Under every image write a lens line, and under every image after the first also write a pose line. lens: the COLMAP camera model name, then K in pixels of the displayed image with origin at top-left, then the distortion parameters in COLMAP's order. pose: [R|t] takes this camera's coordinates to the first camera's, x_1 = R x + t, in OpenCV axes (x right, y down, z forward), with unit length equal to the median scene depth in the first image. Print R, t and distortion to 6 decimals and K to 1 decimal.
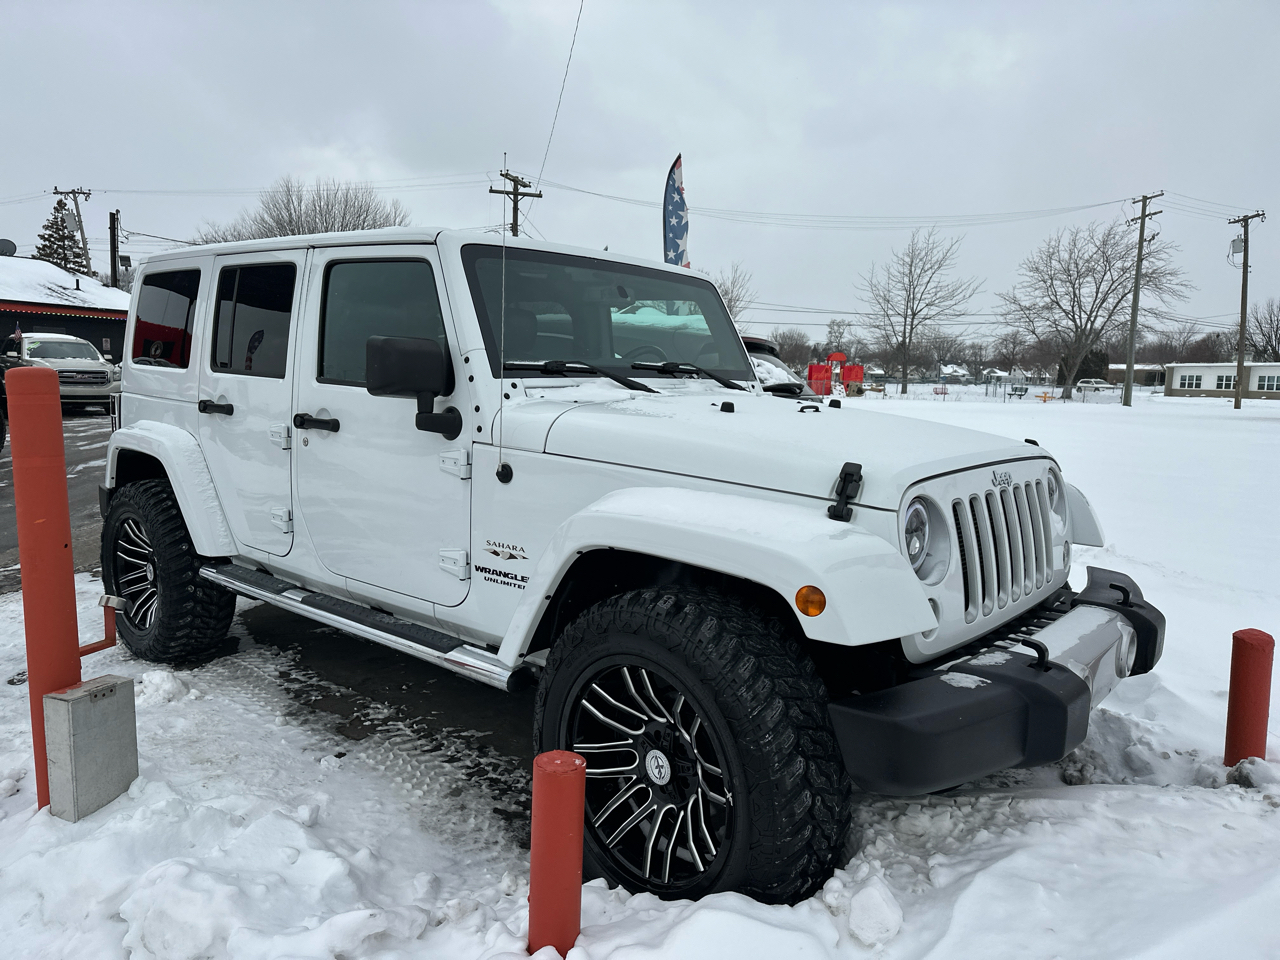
lens RADIAL K [[911.1, 0, 649.0], [0, 911.1, 485.9], [0, 0, 1]] dist [0.068931, -0.076967]
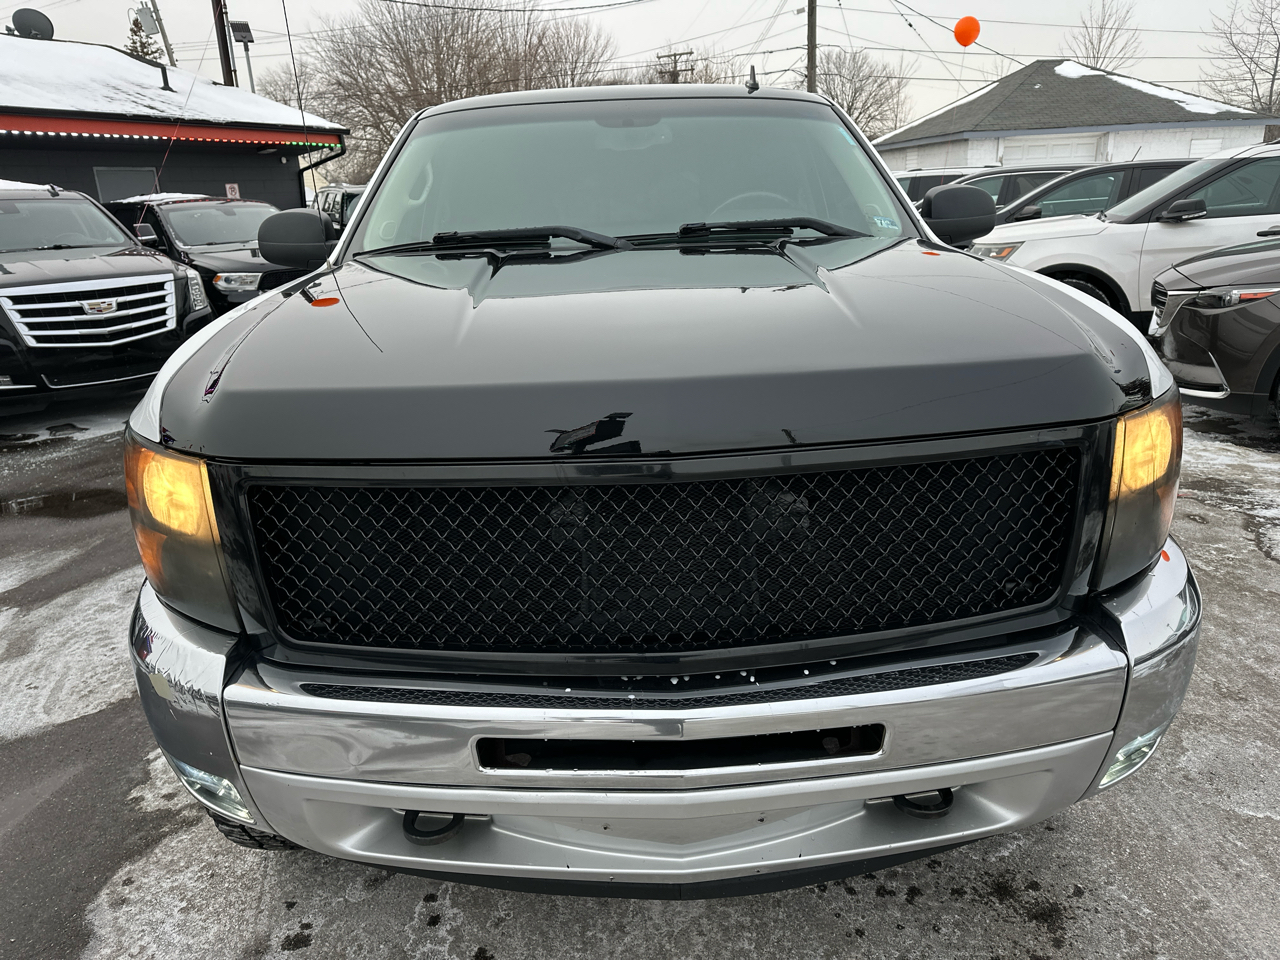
lens RADIAL K [[911.1, 0, 649.0], [0, 911.1, 485.9], [0, 0, 1]] dist [0.068931, -0.076967]
pose [[0.992967, -0.033589, -0.113525, -2.965390], [0.054159, 0.981566, 0.183292, -0.738372], [0.105276, -0.188151, 0.976482, 4.781610]]
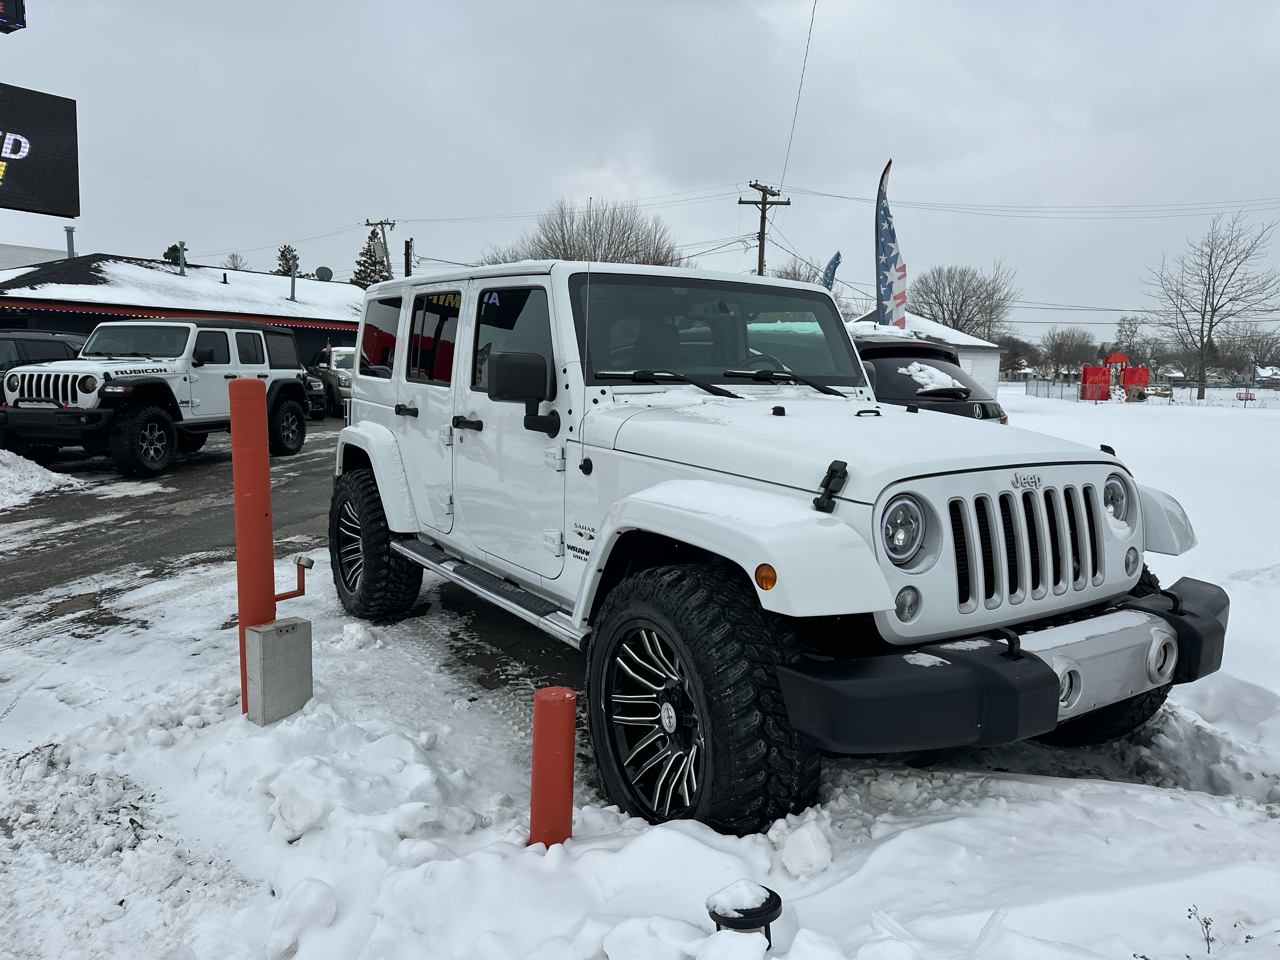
lens RADIAL K [[905.3, 0, 653.3], [0, 905.3, 479.6], [0, 0, 1]] dist [0.124511, -0.168625]
pose [[0.964139, 0.025432, -0.264175, 0.216199], [-0.028856, 0.999542, -0.009090, 0.010448], [0.263823, 0.016387, 0.964432, -0.100097]]
